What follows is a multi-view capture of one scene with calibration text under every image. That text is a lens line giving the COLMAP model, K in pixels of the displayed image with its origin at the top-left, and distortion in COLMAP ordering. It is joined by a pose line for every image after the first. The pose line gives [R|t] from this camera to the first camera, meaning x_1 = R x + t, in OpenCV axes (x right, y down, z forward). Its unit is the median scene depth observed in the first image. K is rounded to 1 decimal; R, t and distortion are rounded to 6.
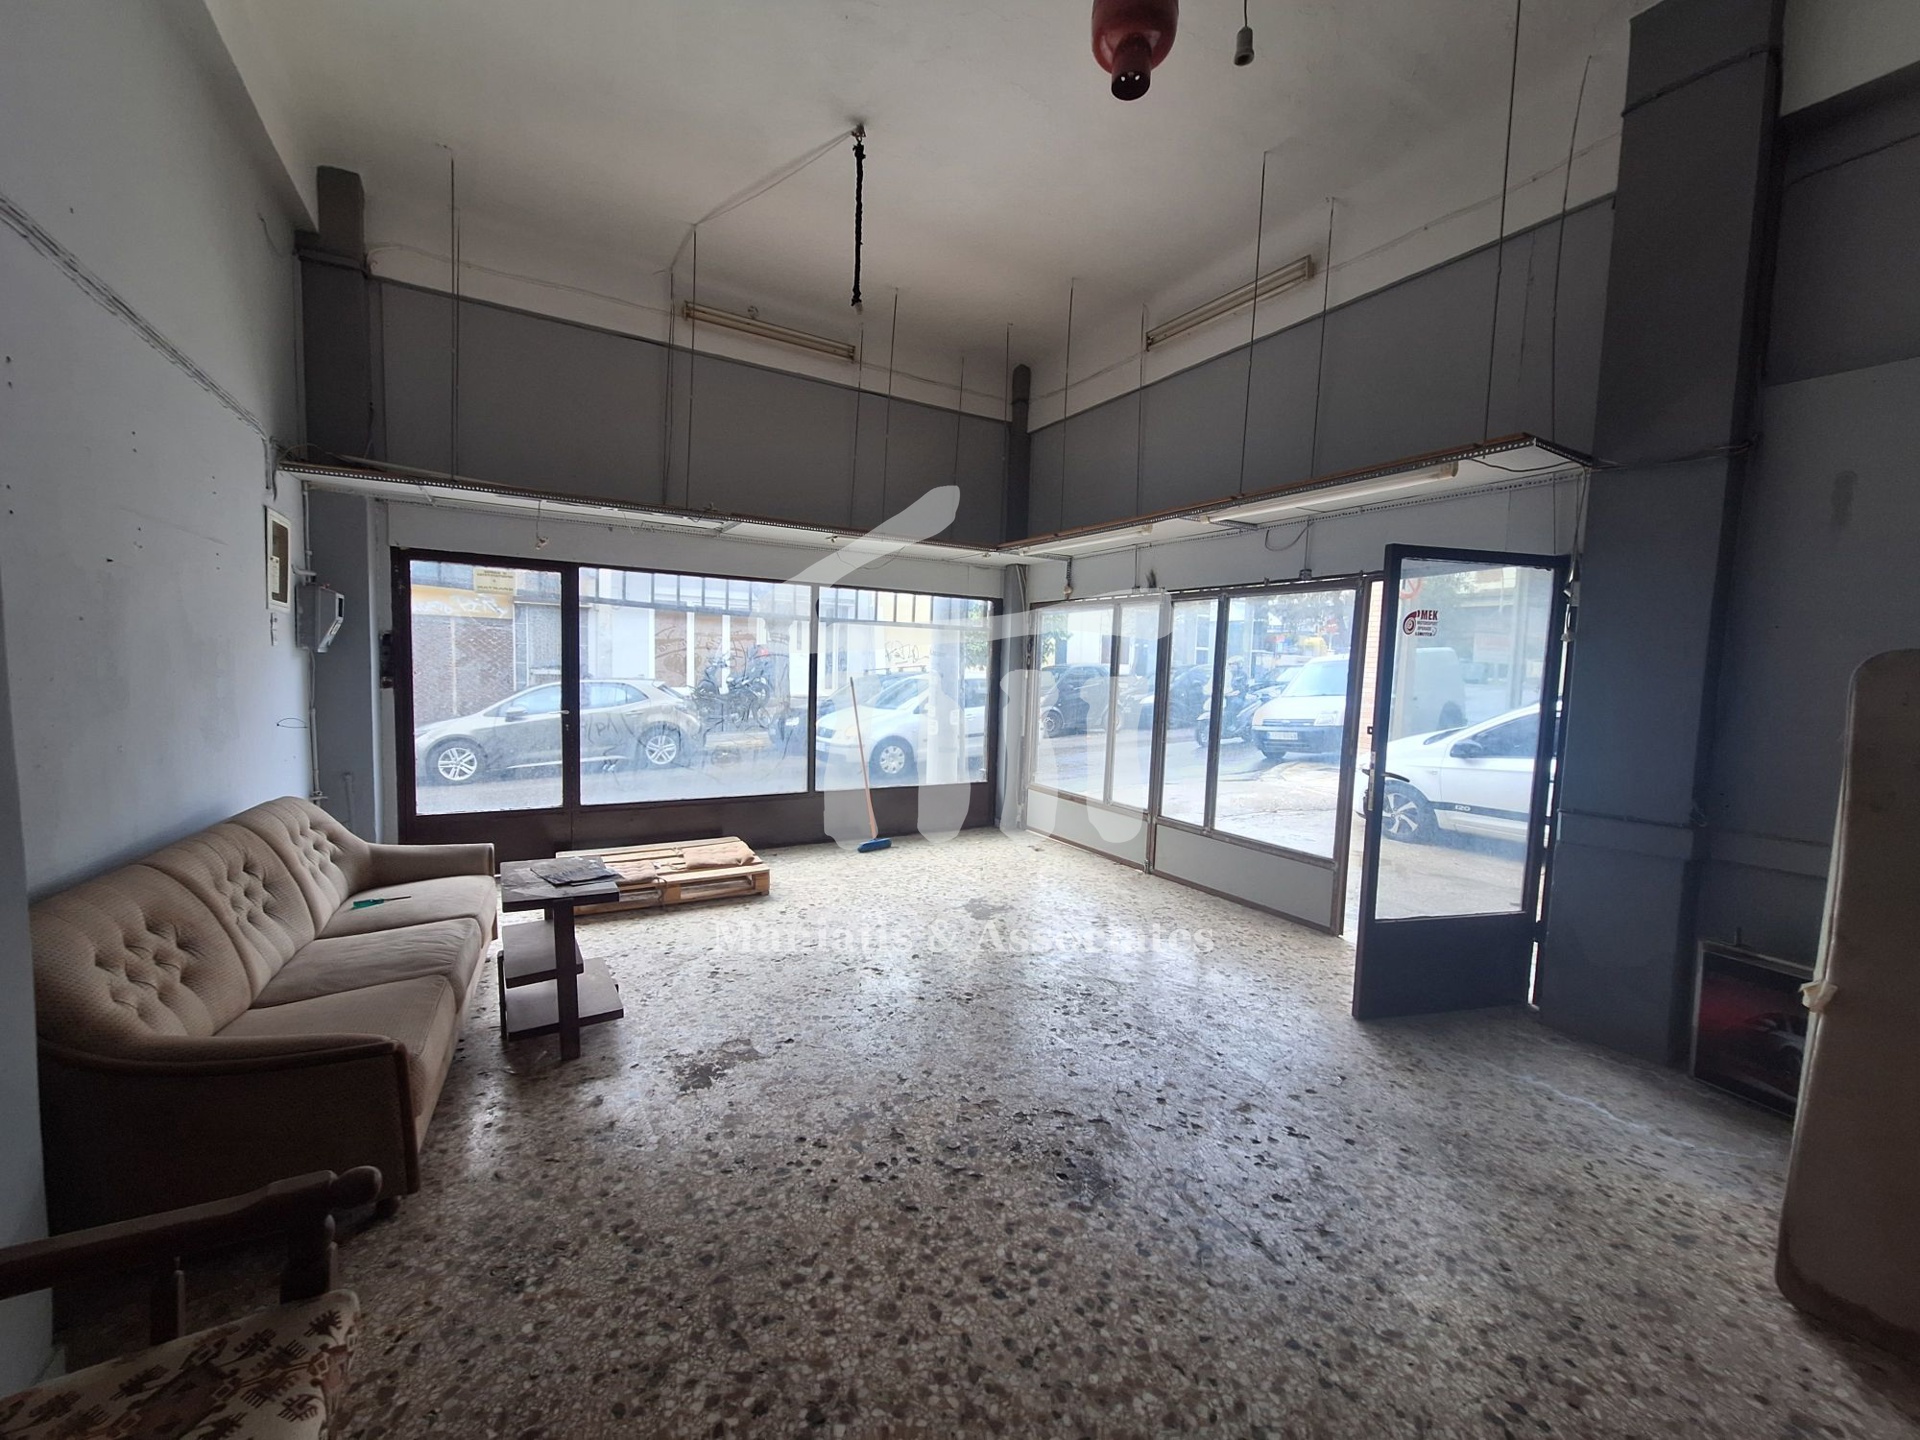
lens RADIAL K [[758.1, 0, 955.1], [0, 758.1, 727.0], [0, 0, 1]] dist [-0.012147, 0.003745]
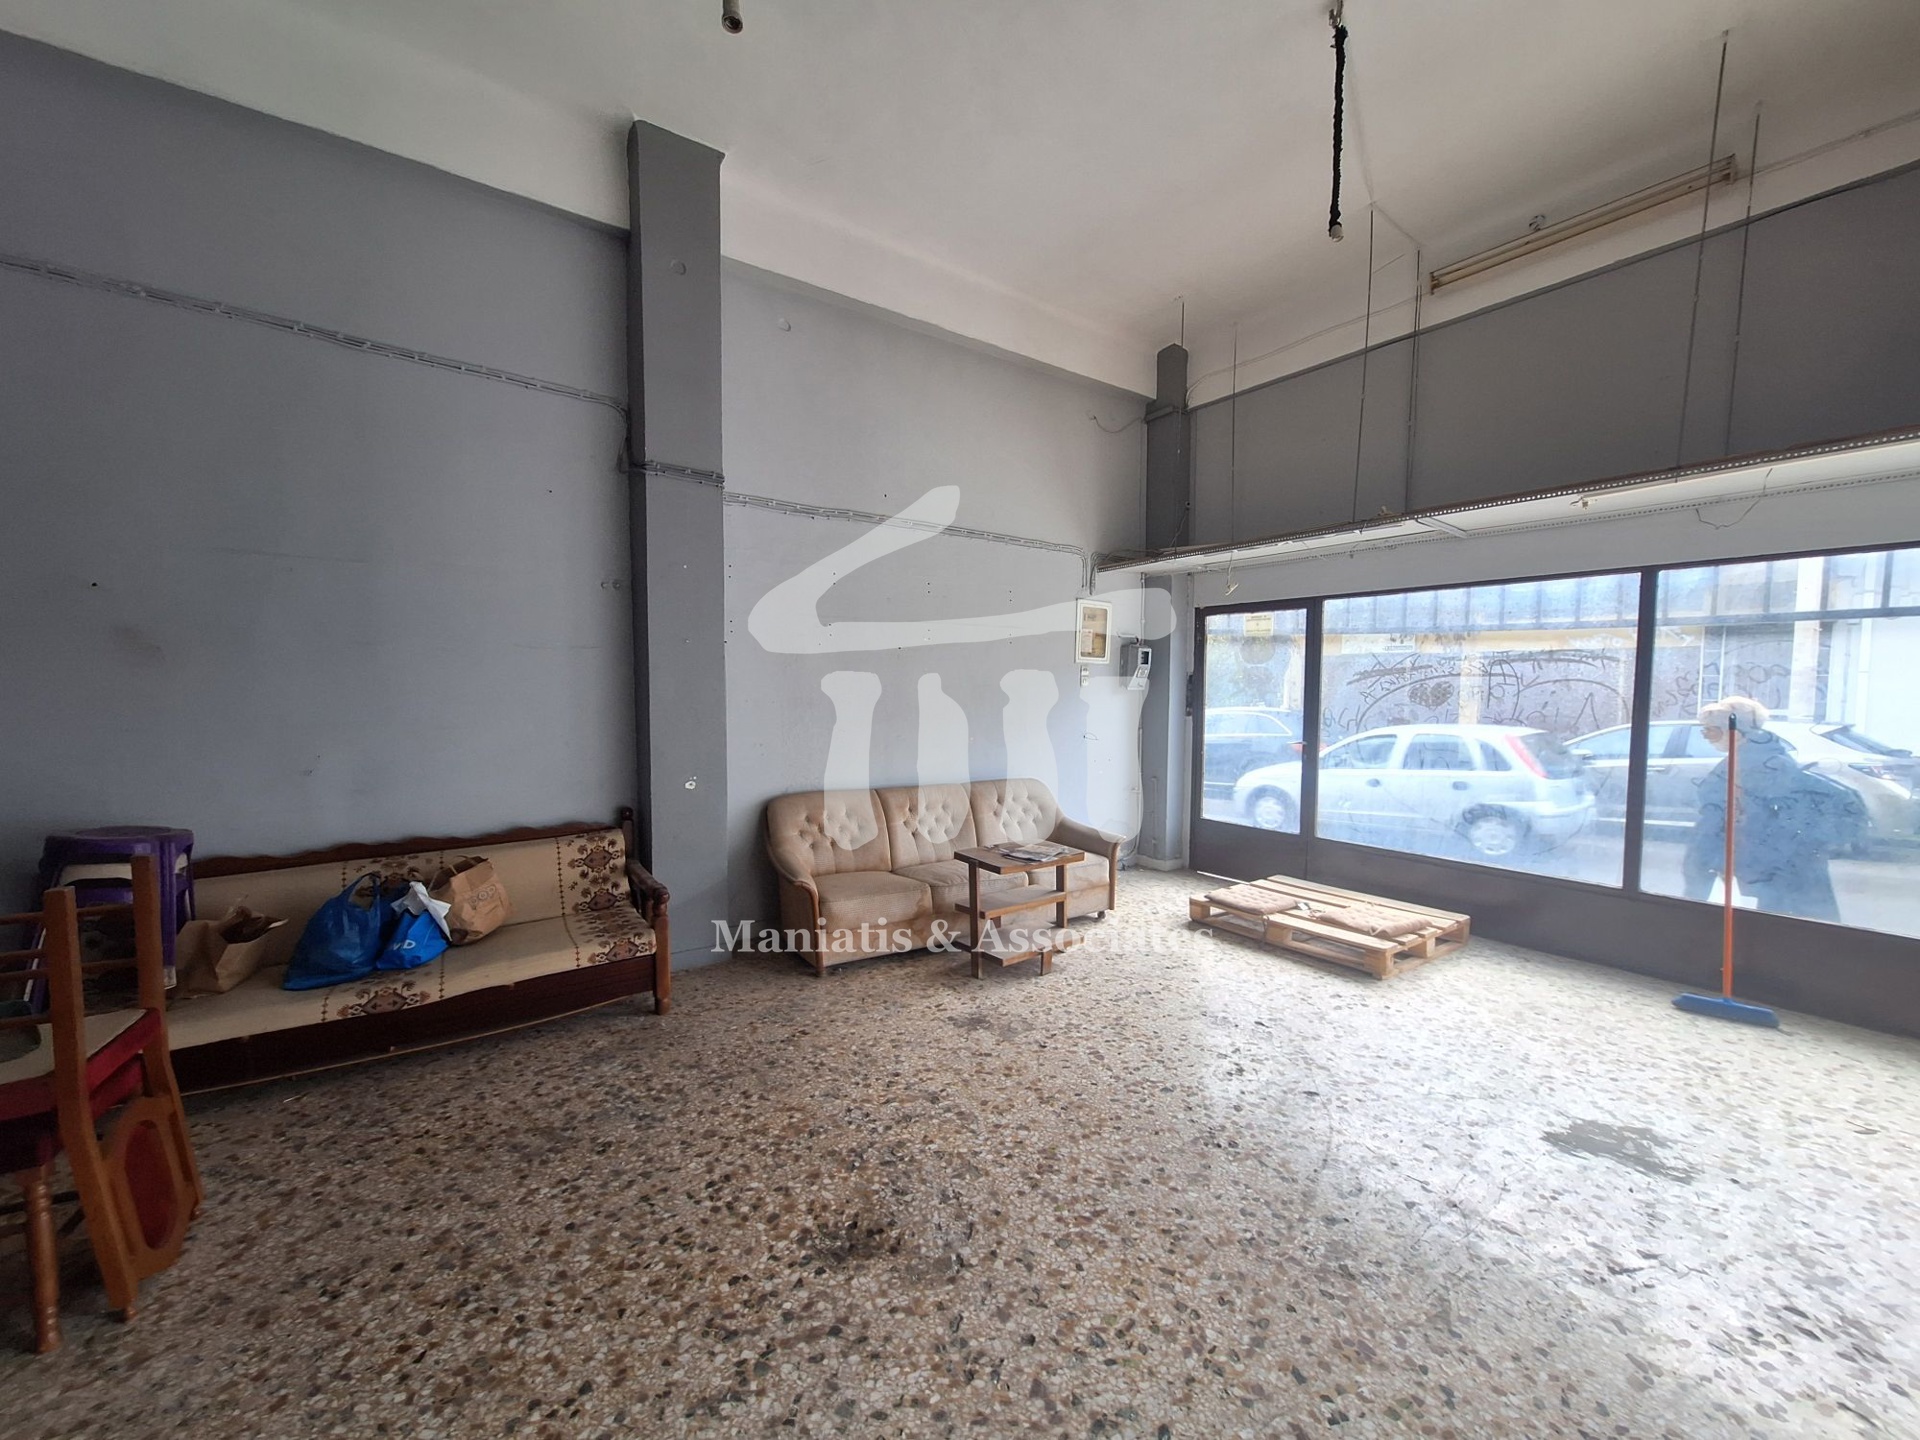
lens RADIAL K [[754.9, 0, 955.0], [0, 754.9, 727.4], [0, 0, 1]] dist [-0.008026, 0.003512]
pose [[0.096656, 0.026290, -0.994971, 0.736649], [-0.078975, 0.996702, 0.018664, -0.035744], [0.992180, 0.076774, 0.098414, 0.677869]]
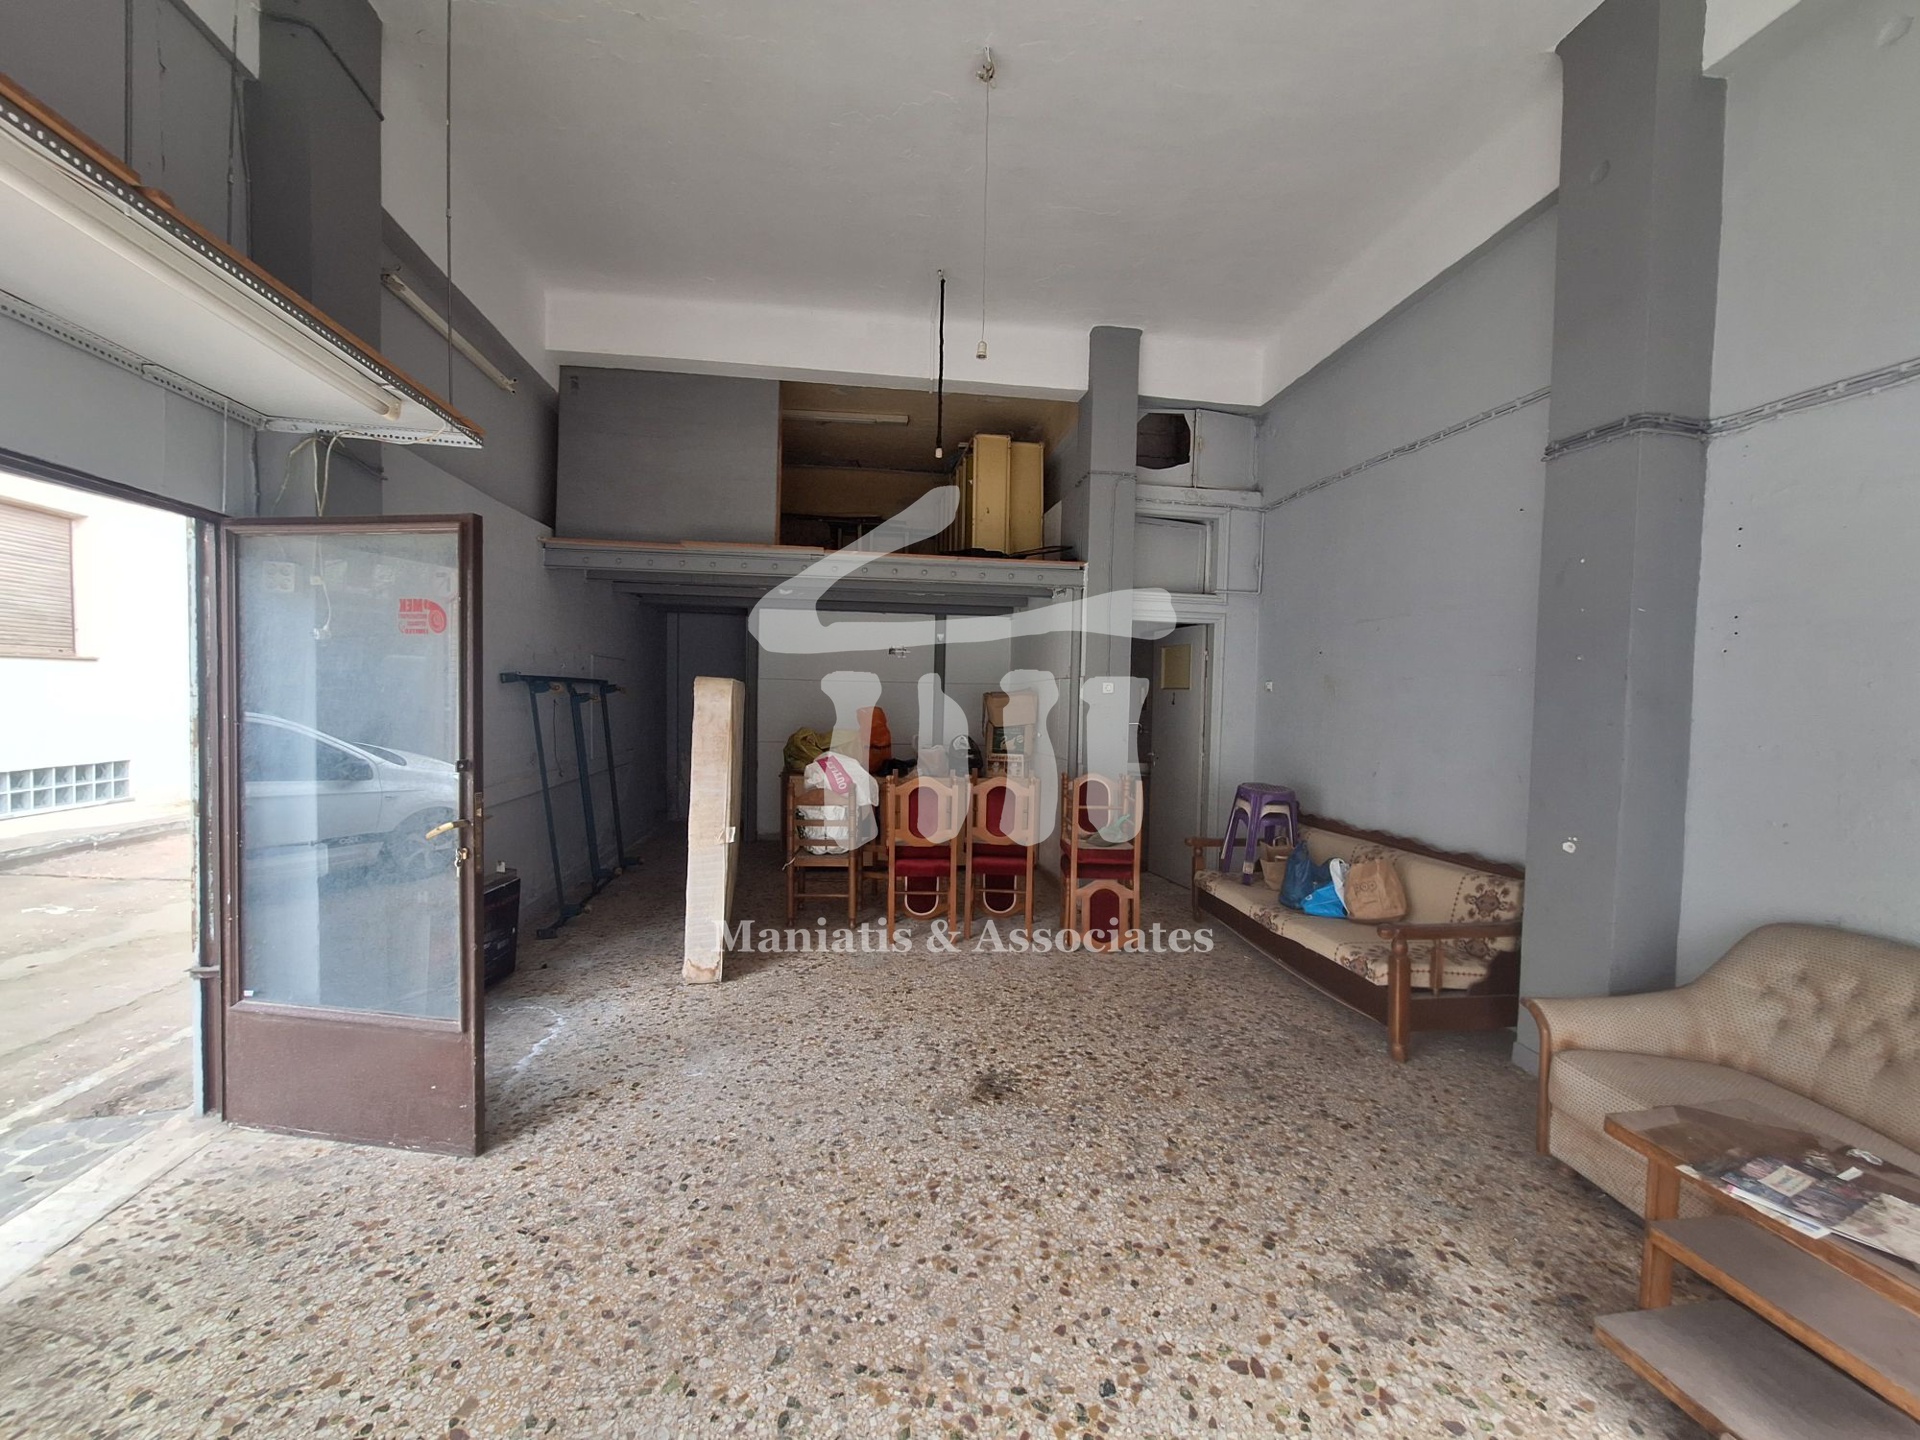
lens RADIAL K [[754.9, 0, 955.0], [0, 754.9, 727.4], [0, 0, 1]] dist [-0.008026, 0.003512]
pose [[-0.923735, -0.063382, 0.377753, -0.153525], [-0.018818, 0.992533, 0.120519, -0.127486], [-0.382571, 0.104219, -0.918029, 1.492332]]
